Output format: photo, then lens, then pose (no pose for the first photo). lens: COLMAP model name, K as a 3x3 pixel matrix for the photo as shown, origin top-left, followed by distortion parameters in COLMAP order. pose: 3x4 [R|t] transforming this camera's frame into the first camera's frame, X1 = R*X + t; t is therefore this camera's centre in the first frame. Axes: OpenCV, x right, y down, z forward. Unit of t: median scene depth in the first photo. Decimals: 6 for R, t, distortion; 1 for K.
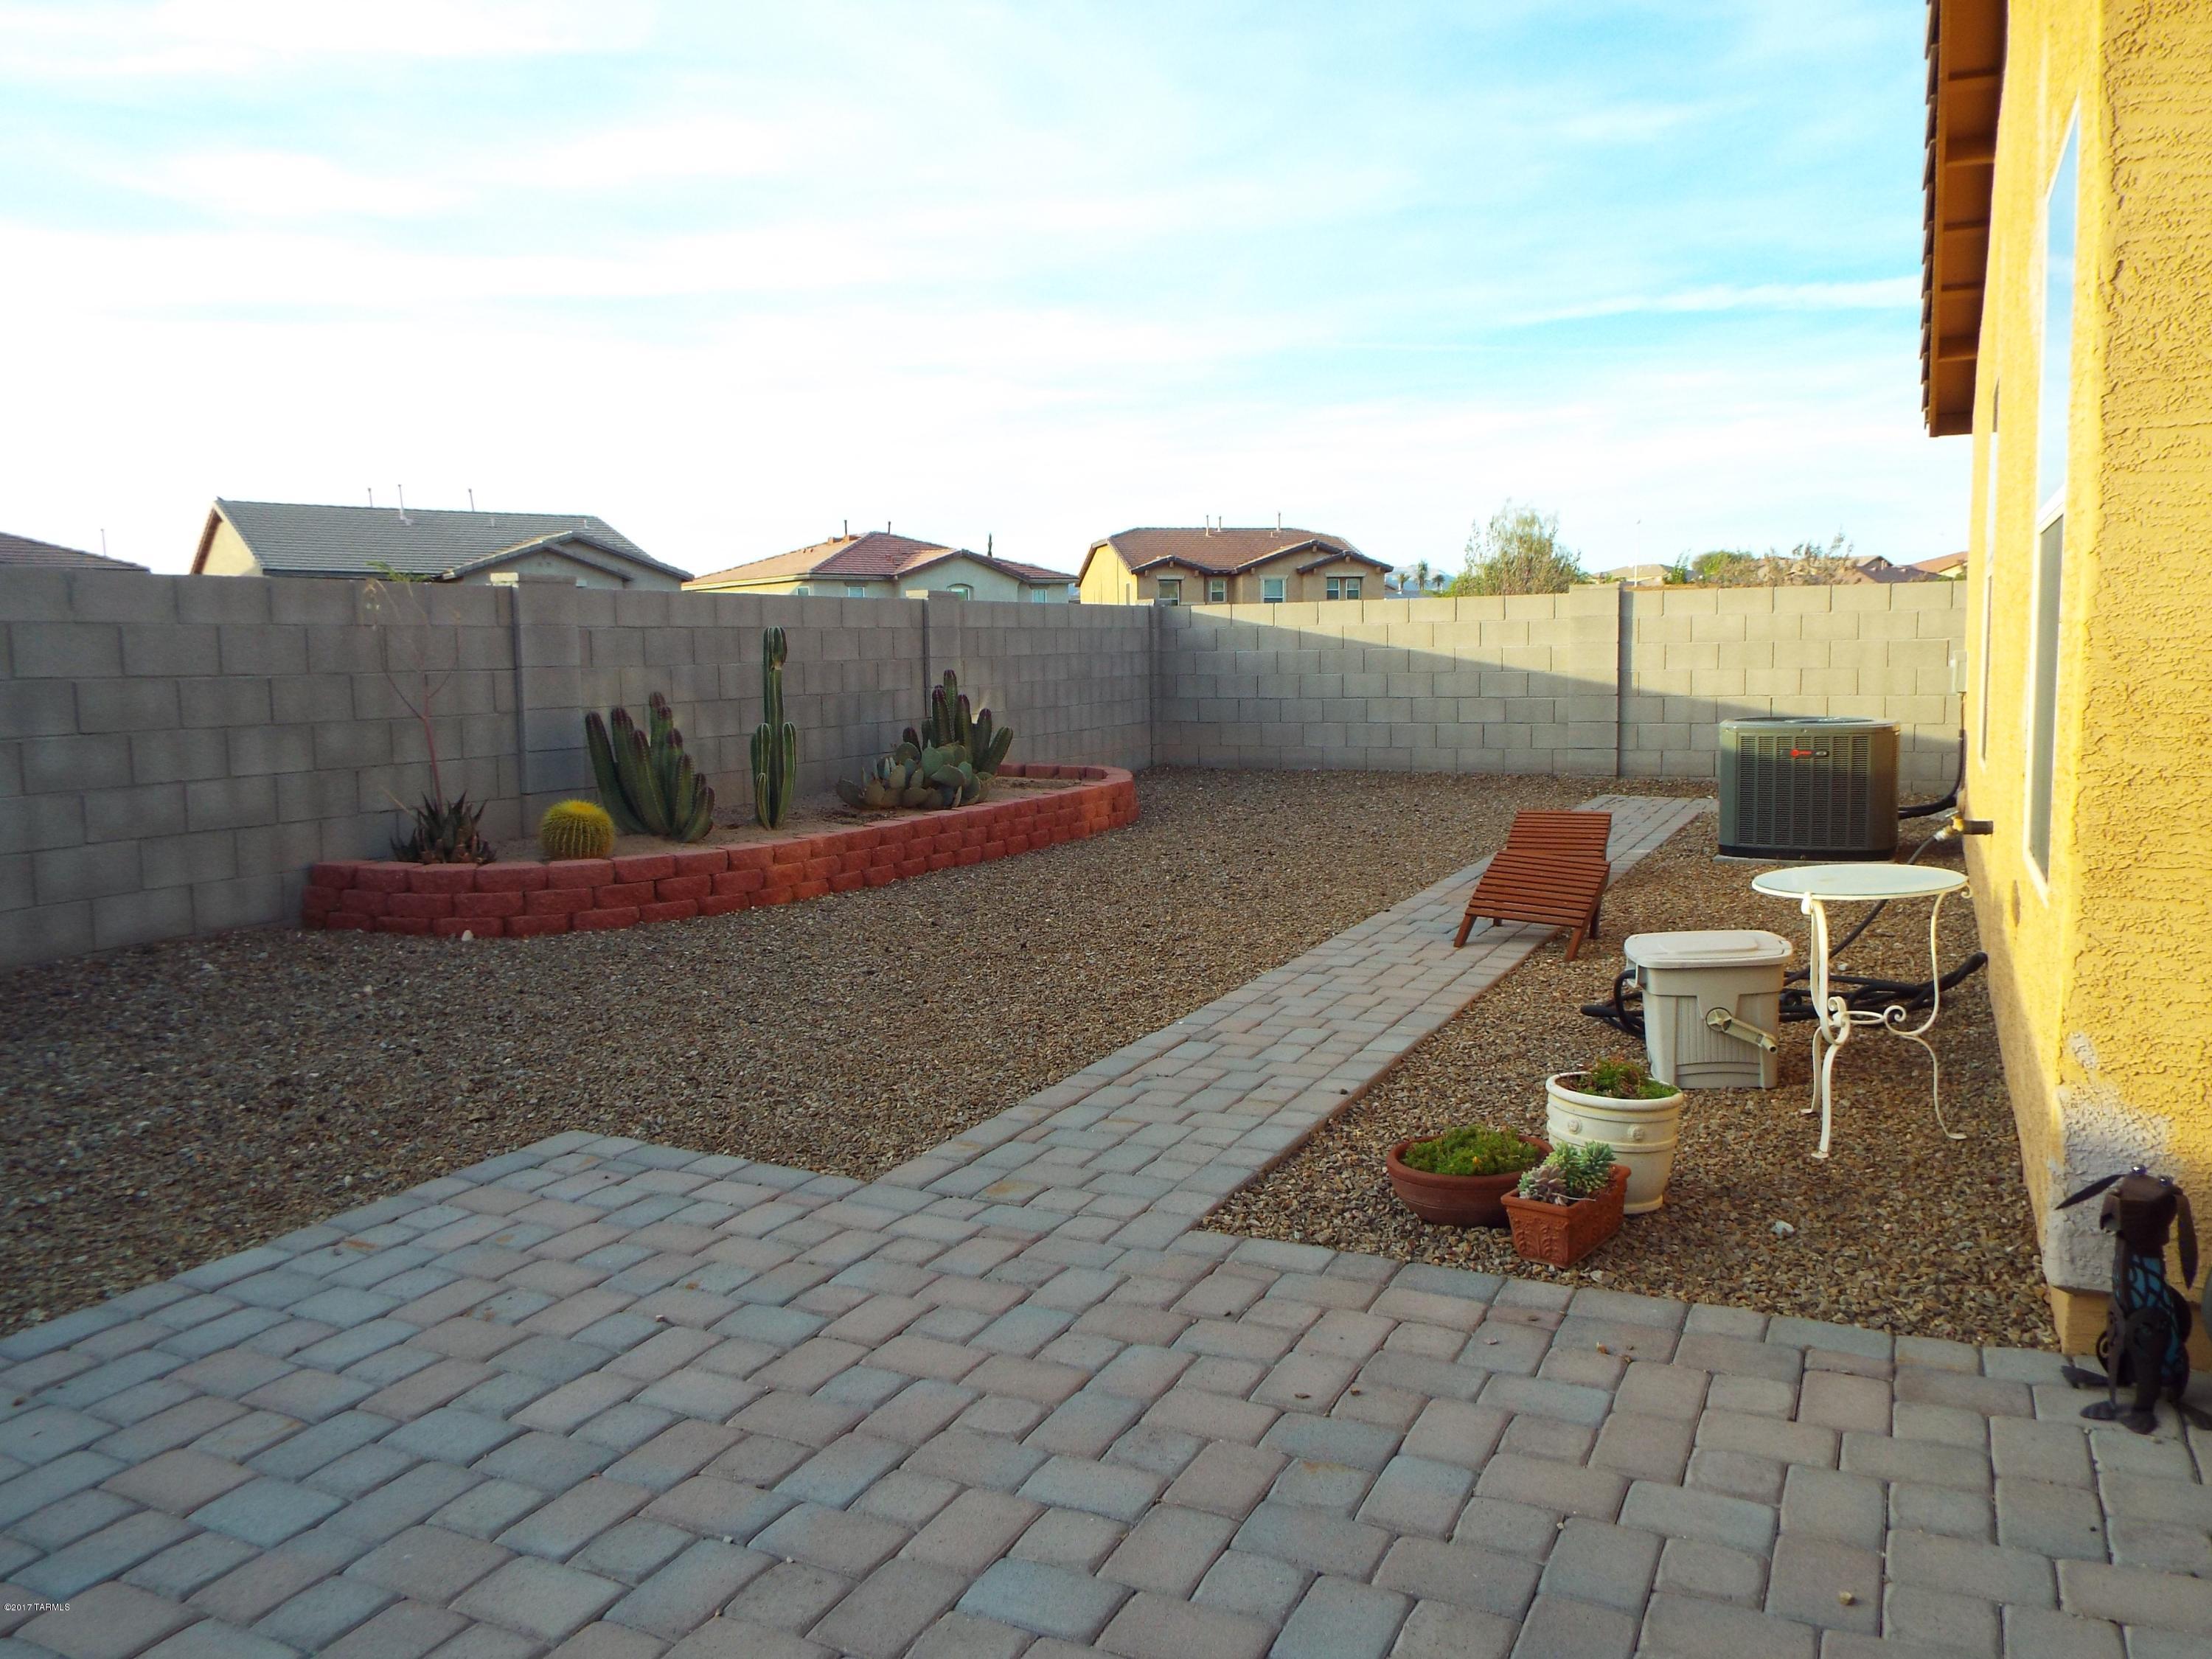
lens RADIAL K [[1565.5, 0, 1098.9], [0, 1565.5, 818.0], [0, 0, 1]] dist [-0.018279, -0.018356]
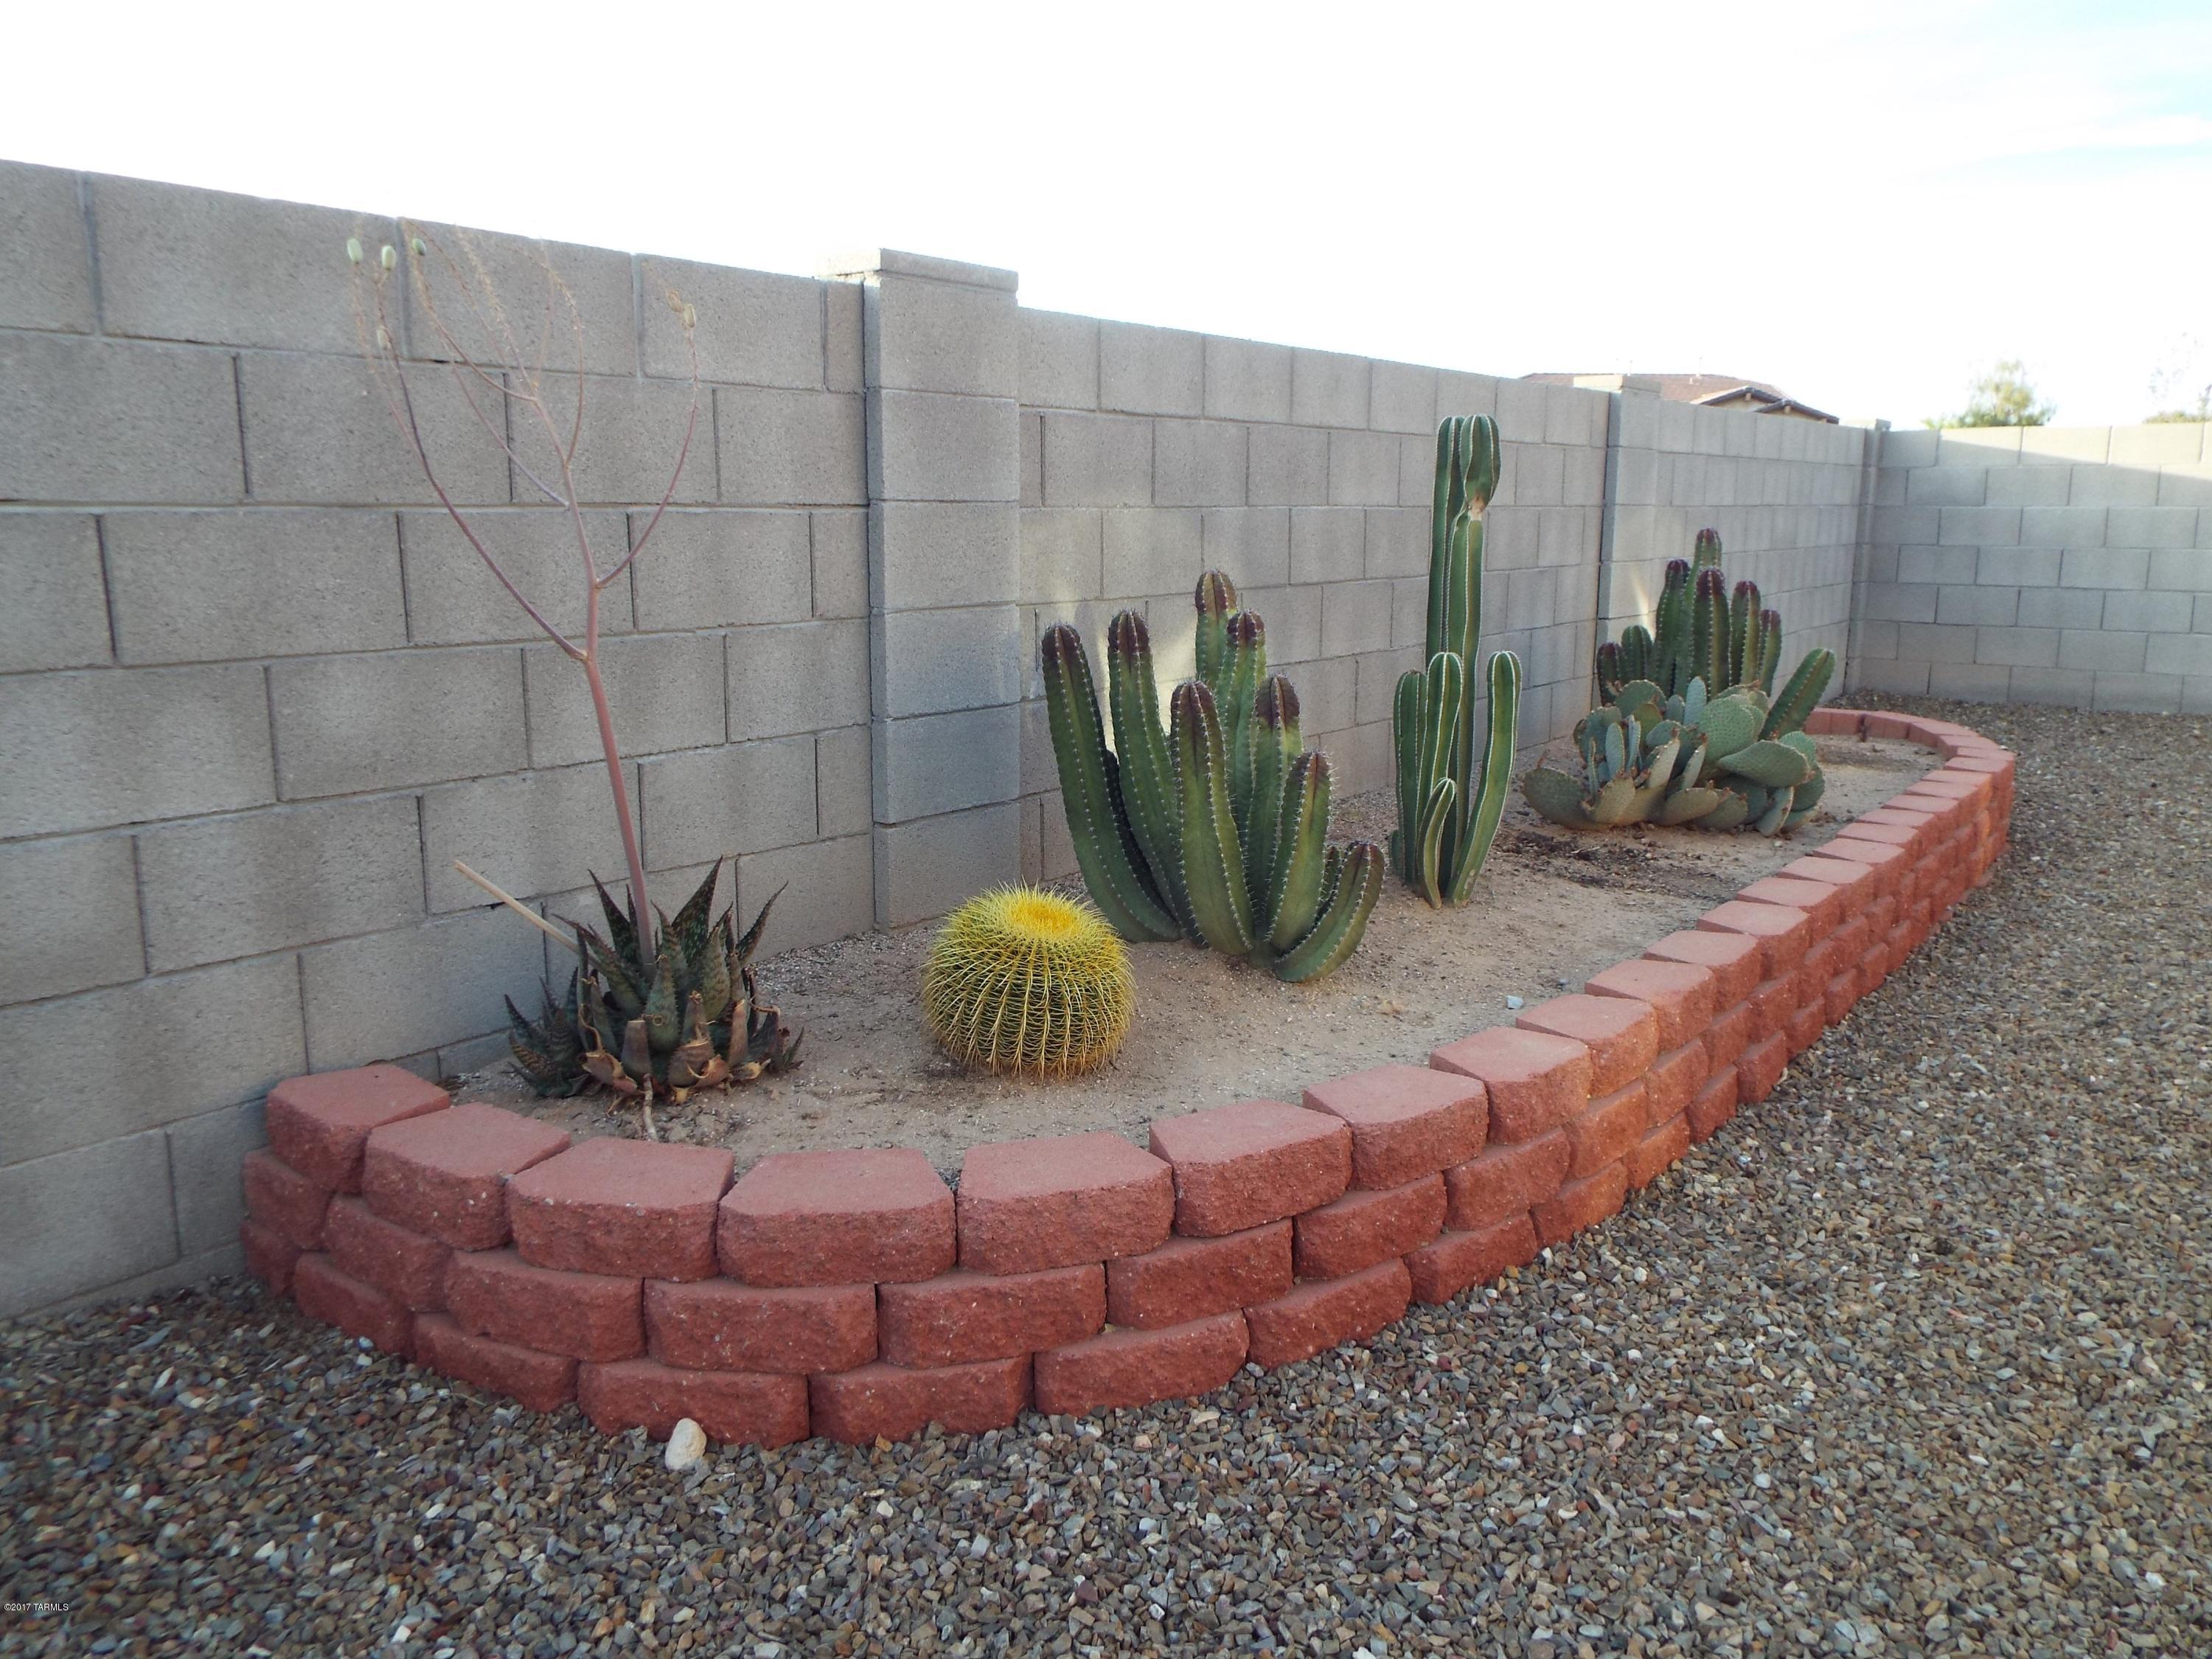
lens RADIAL K [[1565.5, 0, 1101.1], [0, 1565.5, 810.9], [0, 0, 1]] dist [-0.018279, -0.018356]
pose [[0.977617, 0.050781, -0.204173, -0.220465], [-0.033780, 0.995730, 0.085905, -0.052027], [0.207663, -0.077085, 0.975158, 0.591183]]
